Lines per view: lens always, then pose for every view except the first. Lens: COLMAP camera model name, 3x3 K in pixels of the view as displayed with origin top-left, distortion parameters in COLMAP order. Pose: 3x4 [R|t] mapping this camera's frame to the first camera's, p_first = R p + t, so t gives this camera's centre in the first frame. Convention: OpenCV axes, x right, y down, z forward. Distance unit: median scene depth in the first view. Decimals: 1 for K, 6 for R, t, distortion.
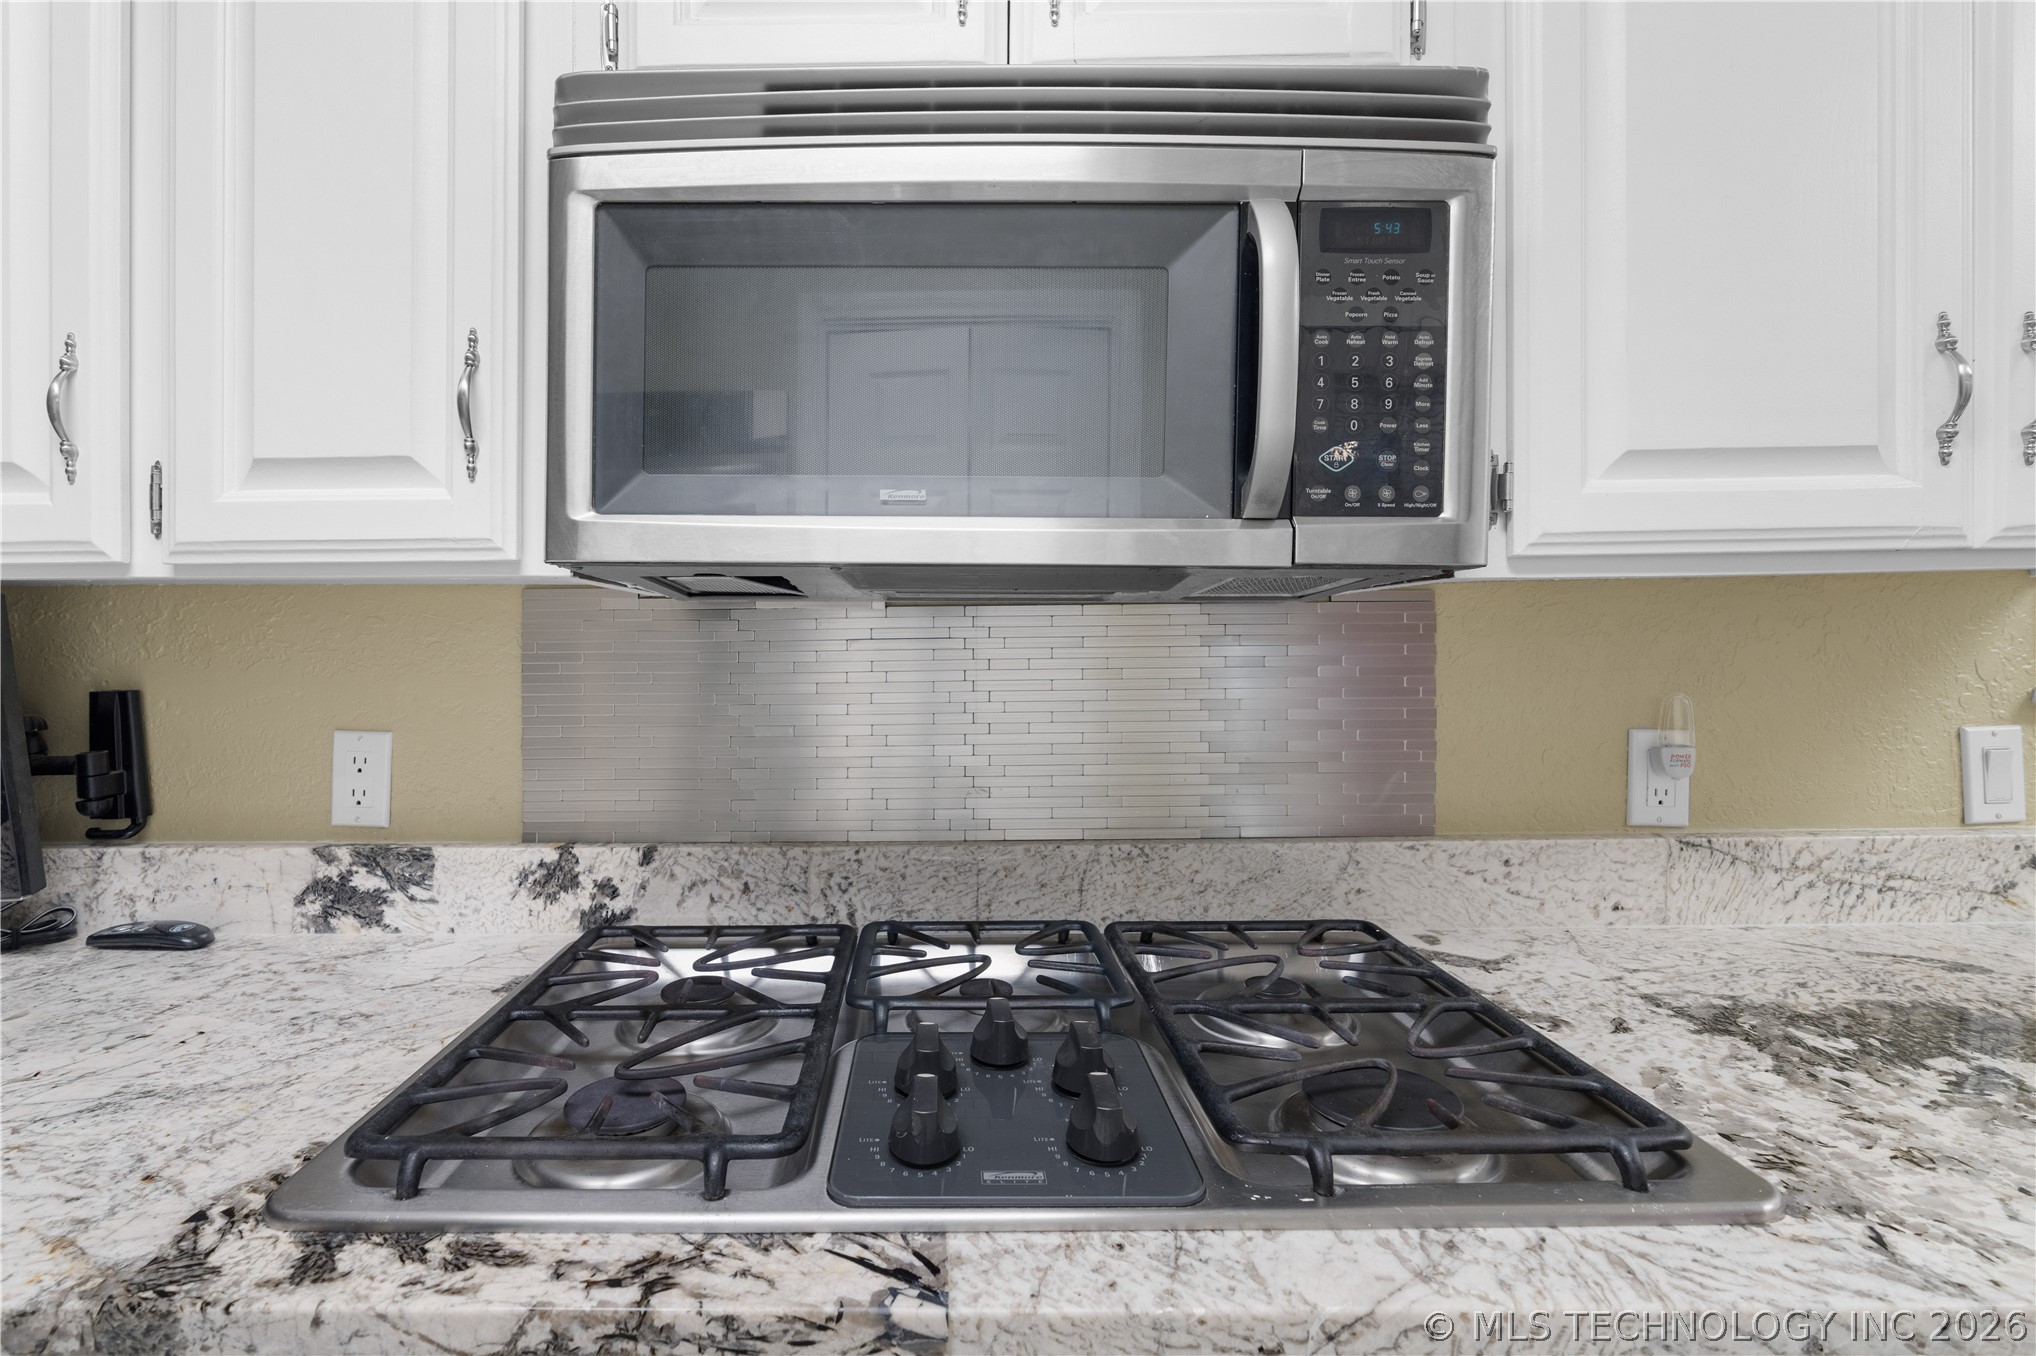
lens RADIAL K [[941.4, 0, 952.2], [0, 941.4, 657.5], [0, 0, 1]] dist [-0.015201, 0.005486]
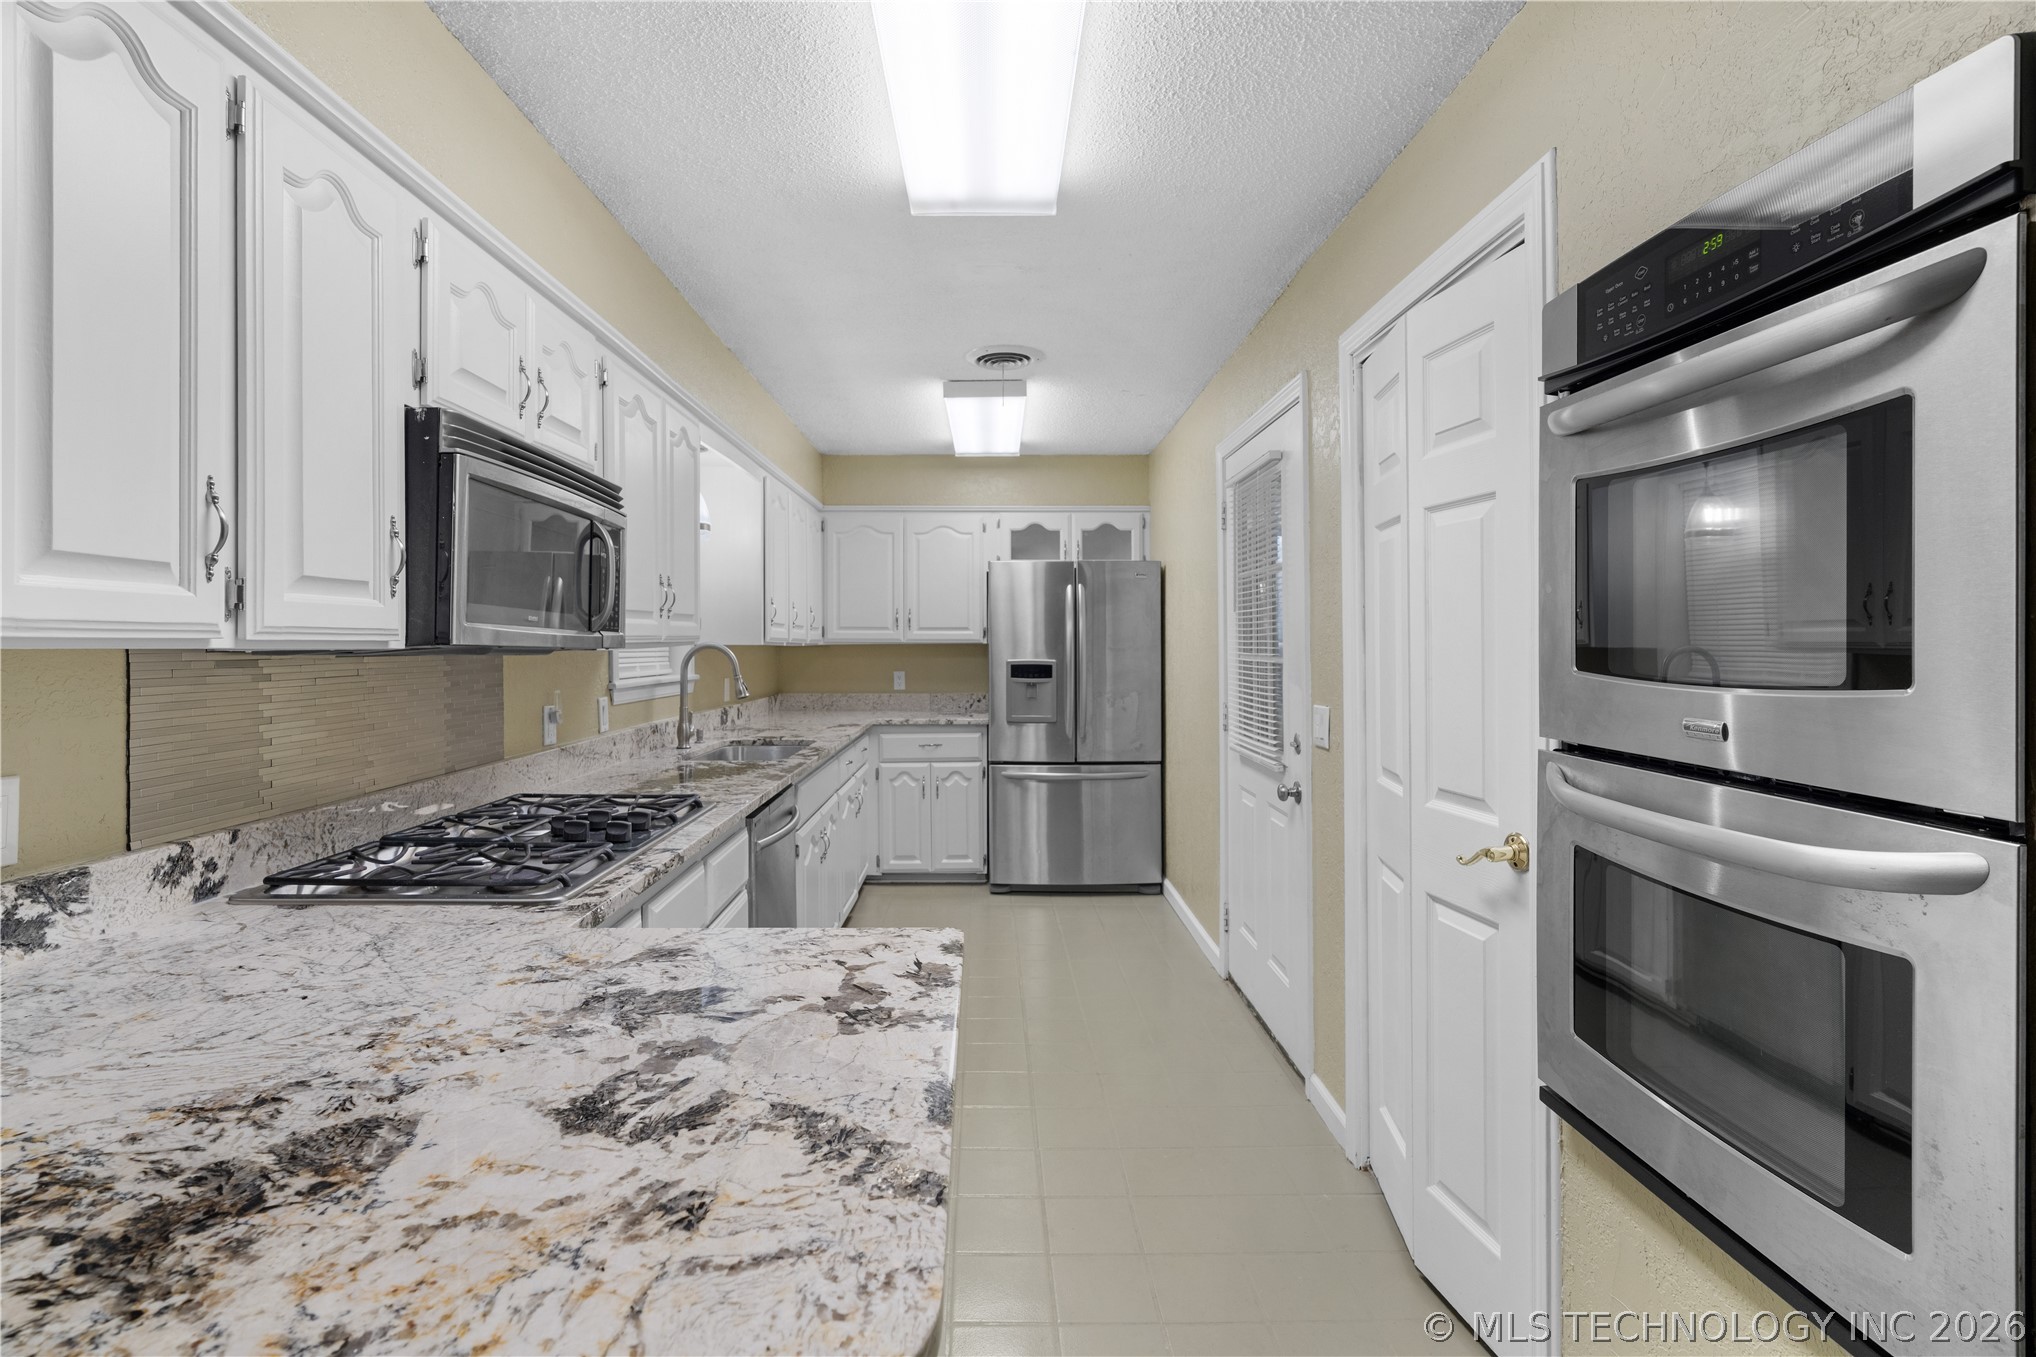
lens RADIAL K [[941.4, 0, 1017.3], [0, 941.4, 641.9], [0, 0, 1]] dist [-0.015201, 0.005486]
pose [[-0.046440, 0.009519, 0.998876, -1.800883], [0.018395, 0.999793, -0.008672, -0.046427], [-0.998752, 0.017971, -0.046605, -0.114430]]
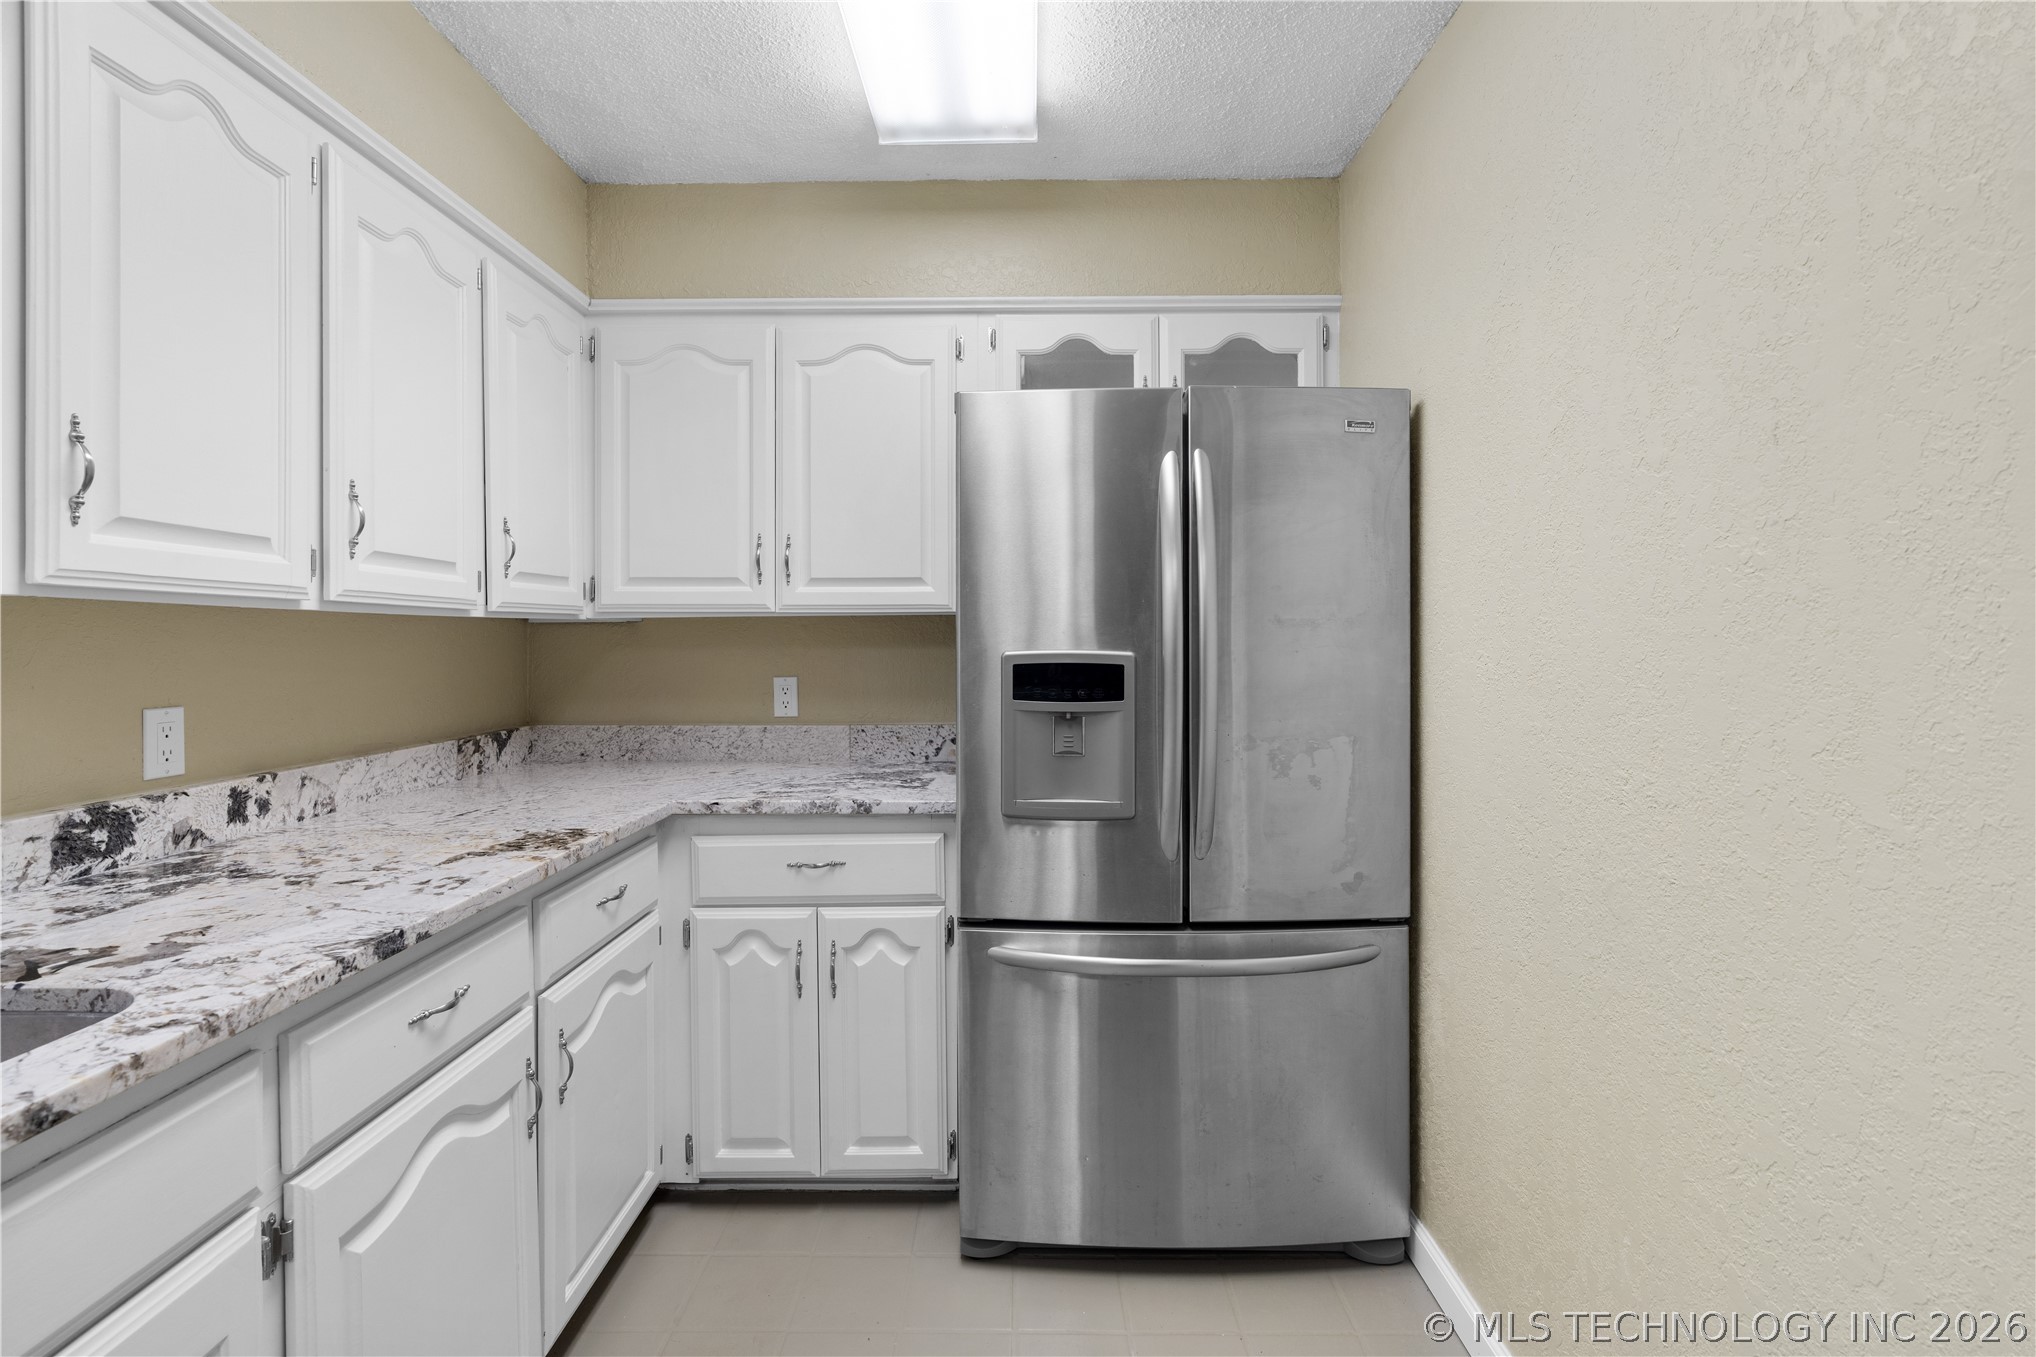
lens RADIAL K [[941.4, 0, 1015.2], [0, 941.4, 642.4], [0, 0, 1]] dist [-0.015201, 0.005486]
pose [[-0.002812, 0.002562, 0.999993, 1.083609], [0.021164, 0.999773, -0.002502, -0.012321], [-0.999772, 0.021157, -0.002866, -0.297621]]
